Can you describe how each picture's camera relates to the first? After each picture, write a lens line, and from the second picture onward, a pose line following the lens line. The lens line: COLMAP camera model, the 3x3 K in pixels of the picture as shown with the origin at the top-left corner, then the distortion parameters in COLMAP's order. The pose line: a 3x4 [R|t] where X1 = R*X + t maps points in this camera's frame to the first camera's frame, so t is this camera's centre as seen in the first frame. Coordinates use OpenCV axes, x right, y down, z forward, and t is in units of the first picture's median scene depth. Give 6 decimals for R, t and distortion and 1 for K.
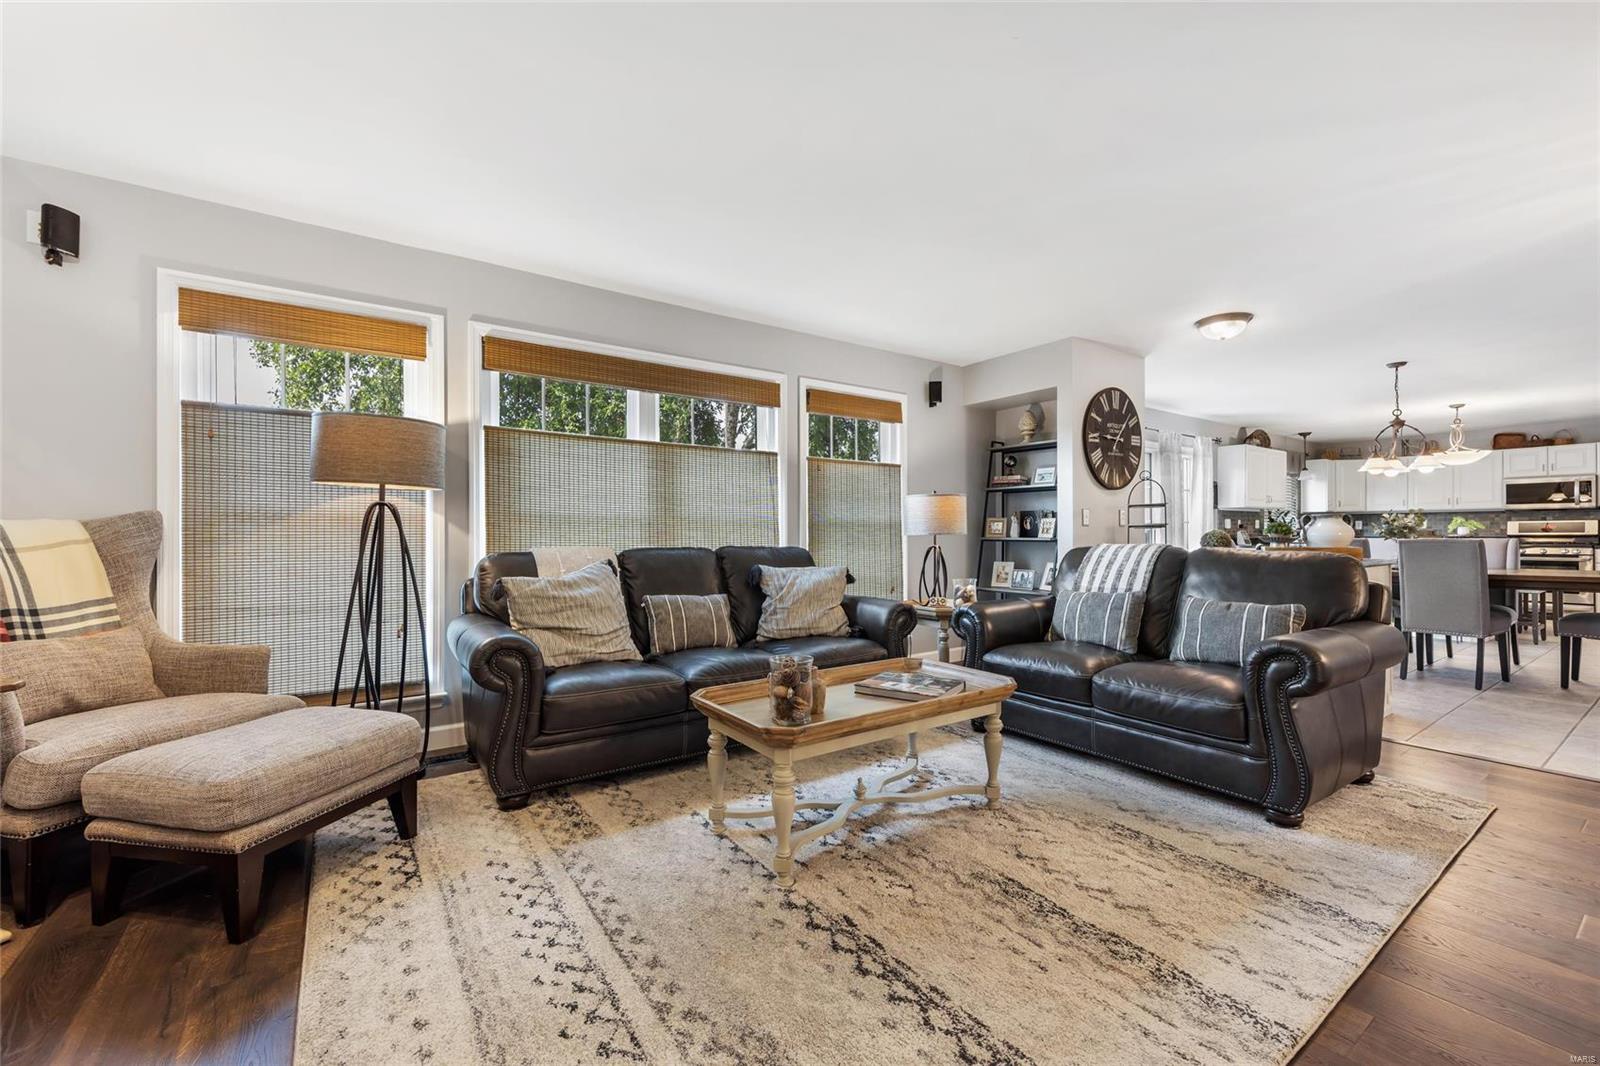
lens RADIAL K [[662.7, 0, 800.0], [0, 662.7, 531.9], [0, 0, 1]] dist [0.007530, -0.001185]
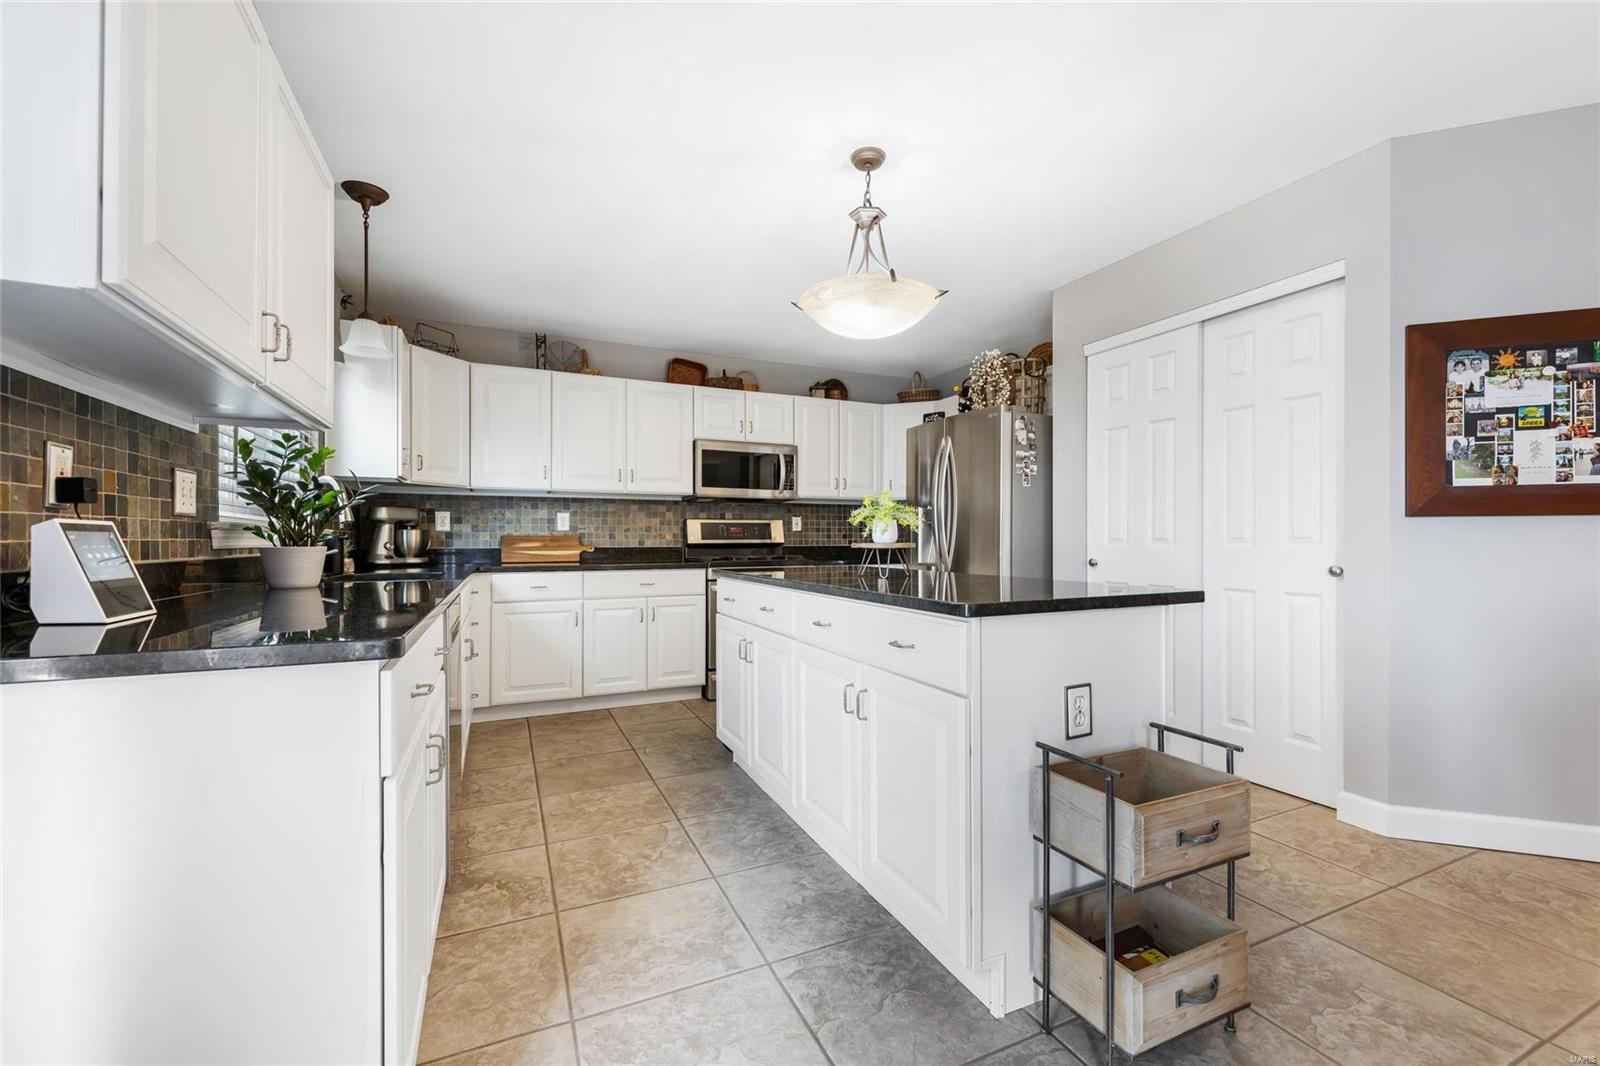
lens RADIAL K [[662.7, 0, 808.8], [0, 662.7, 534.3], [0, 0, 1]] dist [0.007530, -0.001185]
pose [[0.183396, 0.012520, 0.982959, 0.950414], [-0.002742, 0.999922, -0.012225, 0.005503], [-0.983035, -0.000453, 0.183415, 1.410076]]
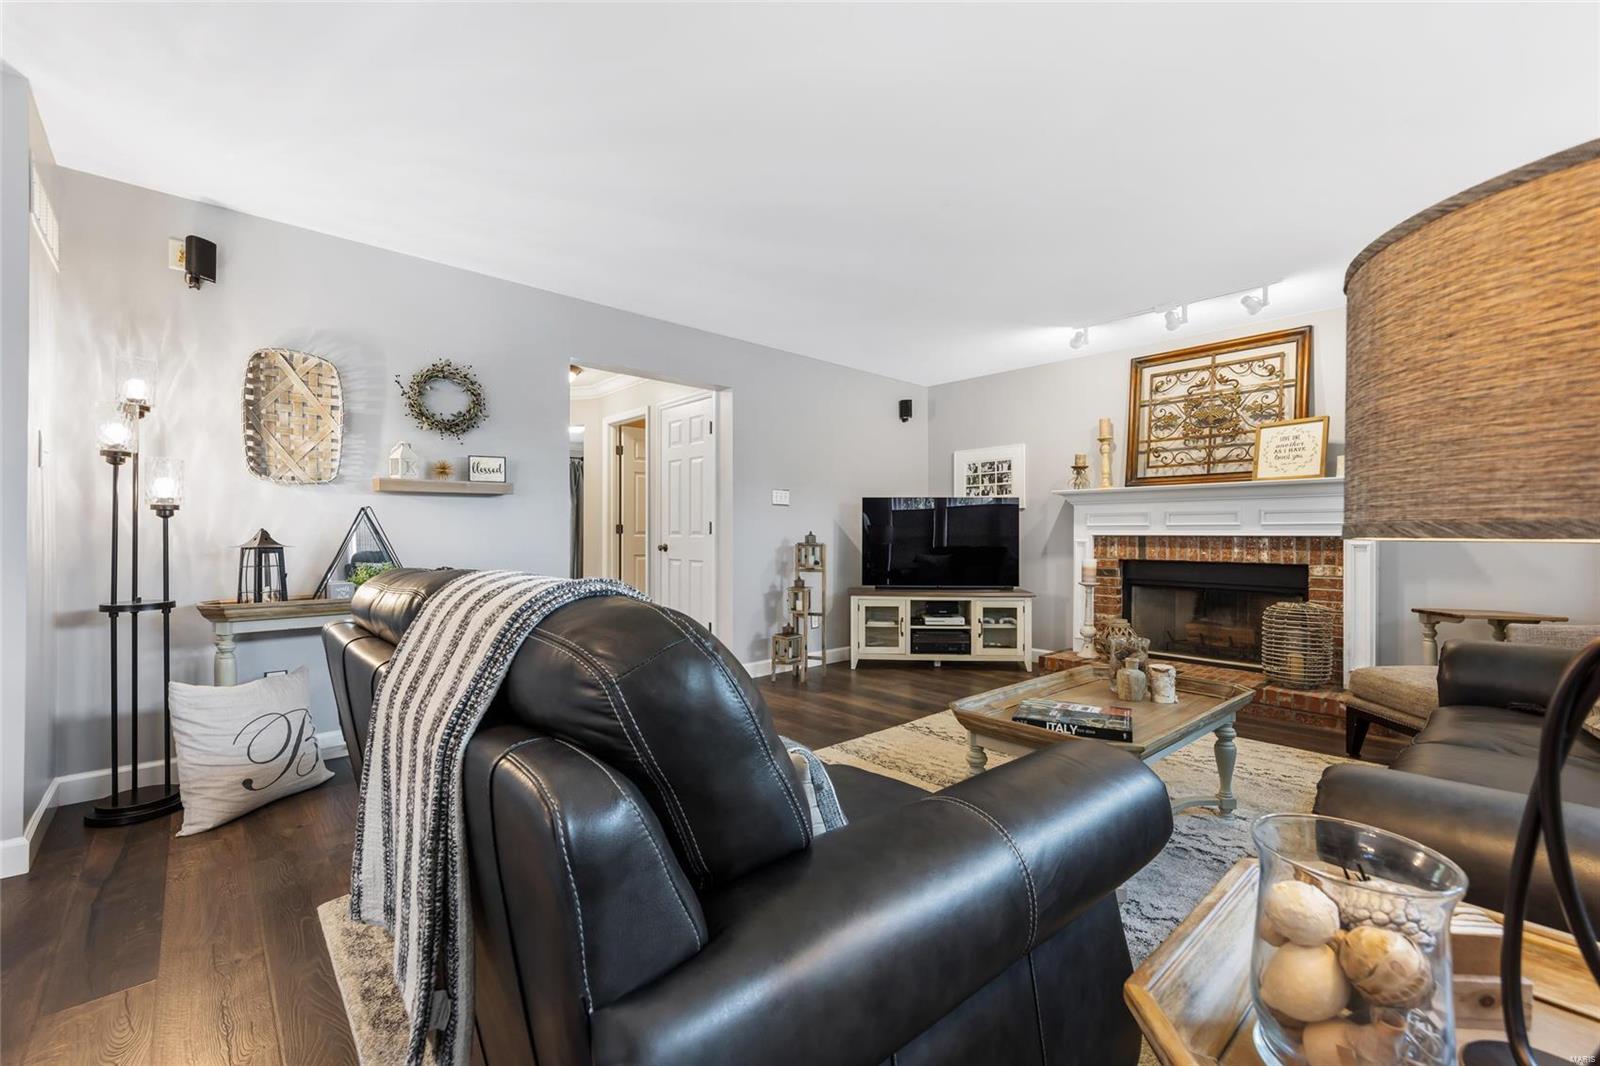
lens RADIAL K [[662.7, 0, 795.1], [0, 662.7, 534.5], [0, 0, 1]] dist [0.007530, -0.001185]
pose [[-0.993341, 0.000388, -0.115213, 0.317066], [0.000773, 0.999994, -0.003304, 0.002279], [0.115212, -0.003371, -0.993335, 0.928530]]
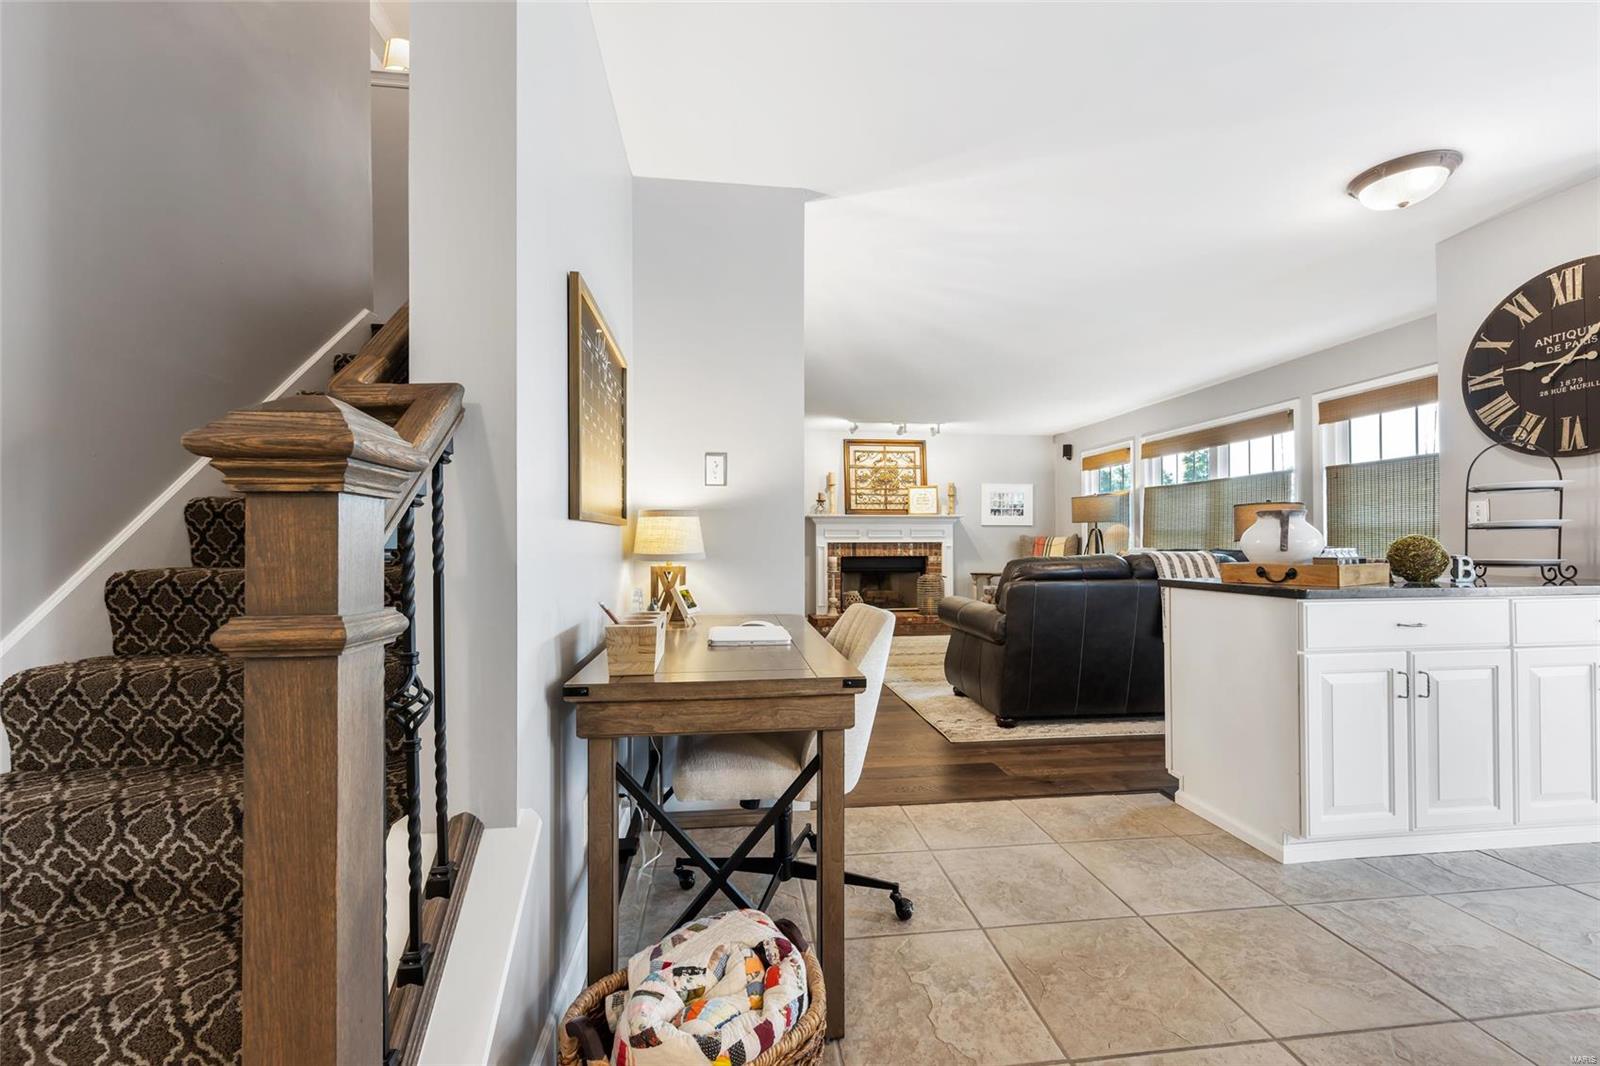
lens RADIAL K [[662.7, 0, 811.0], [0, 662.7, 540.8], [0, 0, 1]] dist [0.007530, -0.001185]
pose [[-0.470041, 0.002320, -0.882641, 1.231973], [0.008921, 0.999958, -0.002122, -0.000630], [0.882599, -0.008872, -0.470042, 0.719139]]
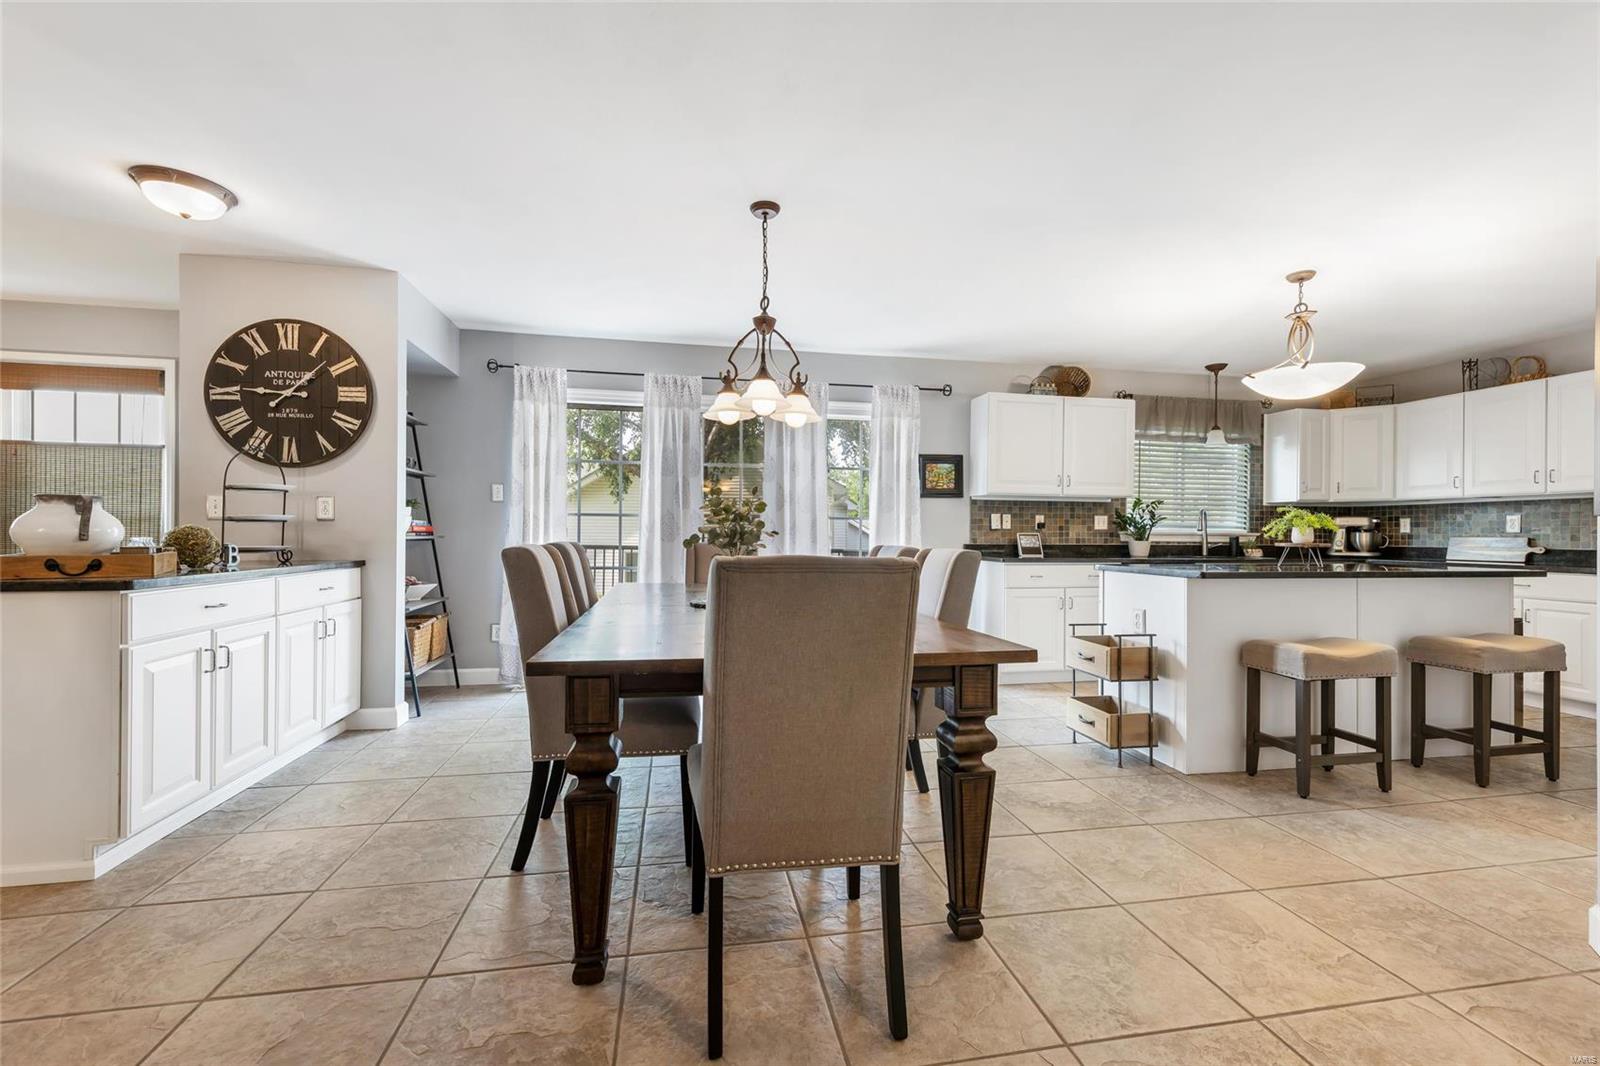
lens RADIAL K [[662.7, 0, 803.6], [0, 662.7, 533.5], [0, 0, 1]] dist [0.007530, -0.001185]
pose [[0.907077, 0.010352, -0.420837, 1.259854], [-0.009547, 0.999946, 0.004020, -0.002143], [0.420856, 0.000371, 0.907127, 0.598686]]
